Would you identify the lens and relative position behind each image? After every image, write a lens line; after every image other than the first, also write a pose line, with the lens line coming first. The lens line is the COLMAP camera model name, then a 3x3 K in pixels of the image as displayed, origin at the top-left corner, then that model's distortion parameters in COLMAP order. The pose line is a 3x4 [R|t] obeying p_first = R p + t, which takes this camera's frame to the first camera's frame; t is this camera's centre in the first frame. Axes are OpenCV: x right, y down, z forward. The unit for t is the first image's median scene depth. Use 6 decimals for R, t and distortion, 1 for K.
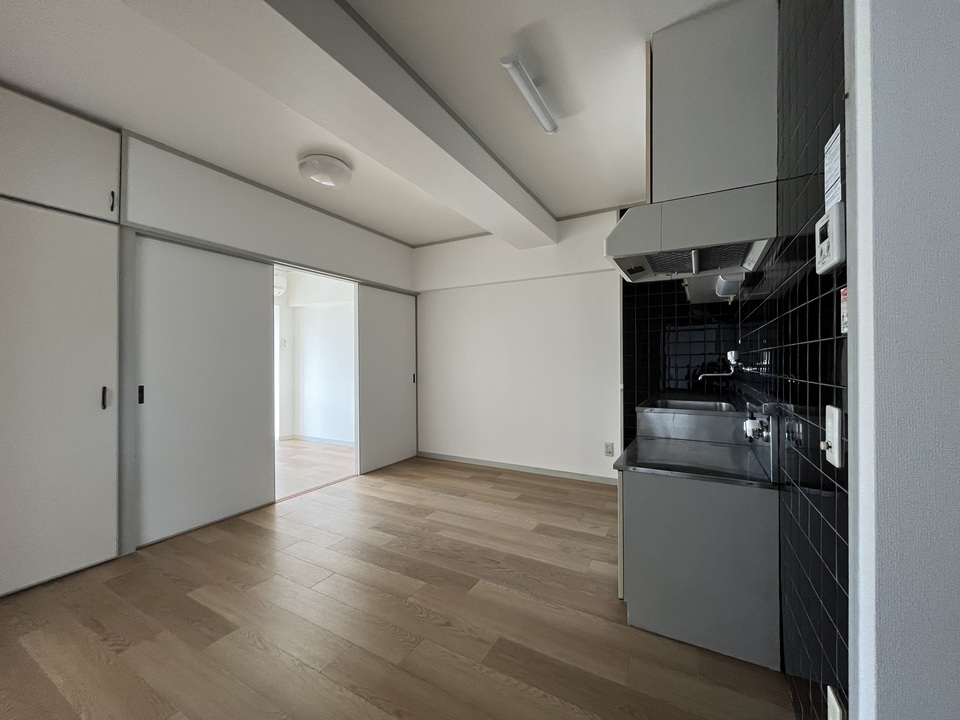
lens RADIAL K [[384.7, 0, 480.0], [0, 384.7, 359.5], [0, 0, 1]] dist [-0.003440, -0.000079]
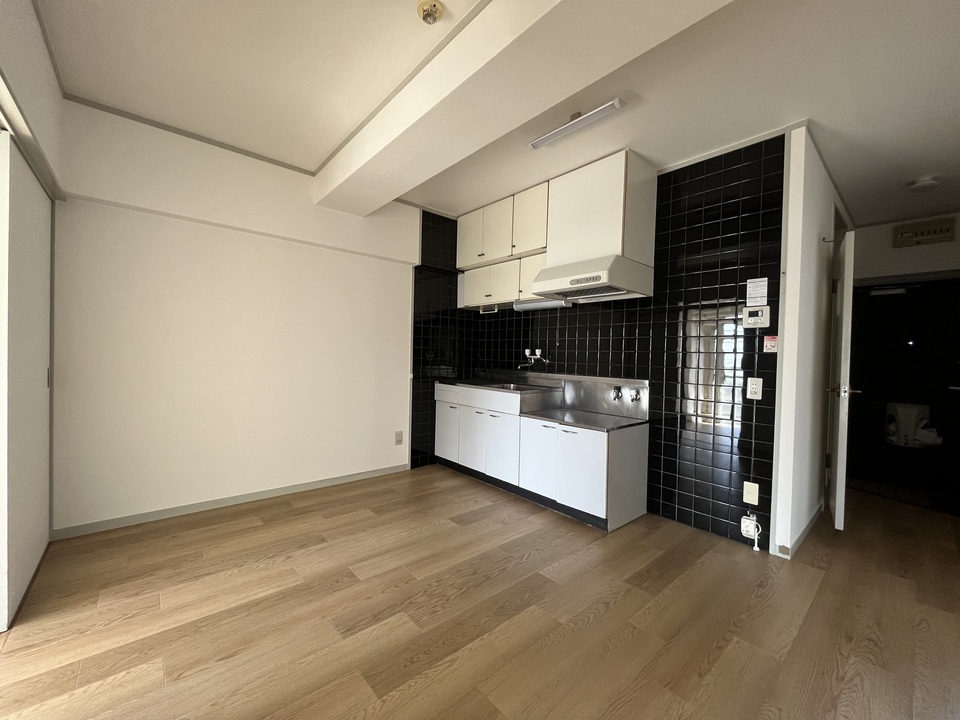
lens RADIAL K [[384.7, 0, 478.0], [0, 384.7, 362.0], [0, 0, 1]] dist [-0.003440, -0.000079]
pose [[0.335951, -0.004493, 0.941869, -0.660735], [-0.033838, 0.999286, 0.016836, 0.008221], [-0.941272, -0.037527, 0.335559, 0.551617]]
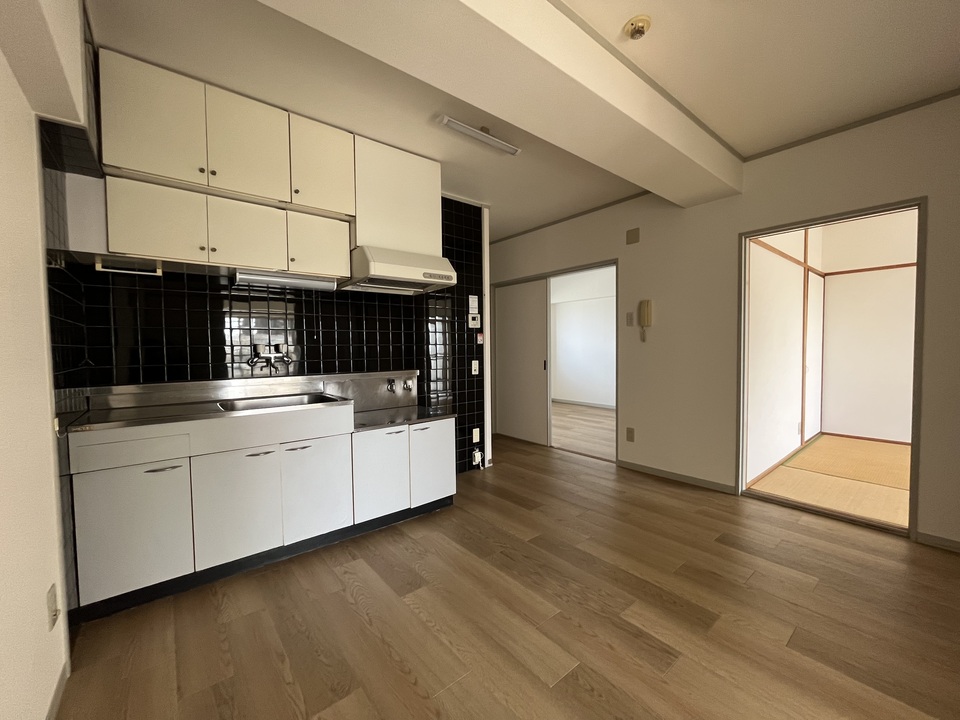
lens RADIAL K [[384.7, 0, 478.5], [0, 384.7, 362.2], [0, 0, 1]] dist [-0.003440, -0.000079]
pose [[-0.929100, 0.000854, 0.369829, -0.193003], [0.013698, 0.999391, 0.032103, 0.001222], [-0.369576, 0.034893, -0.928545, 1.392994]]
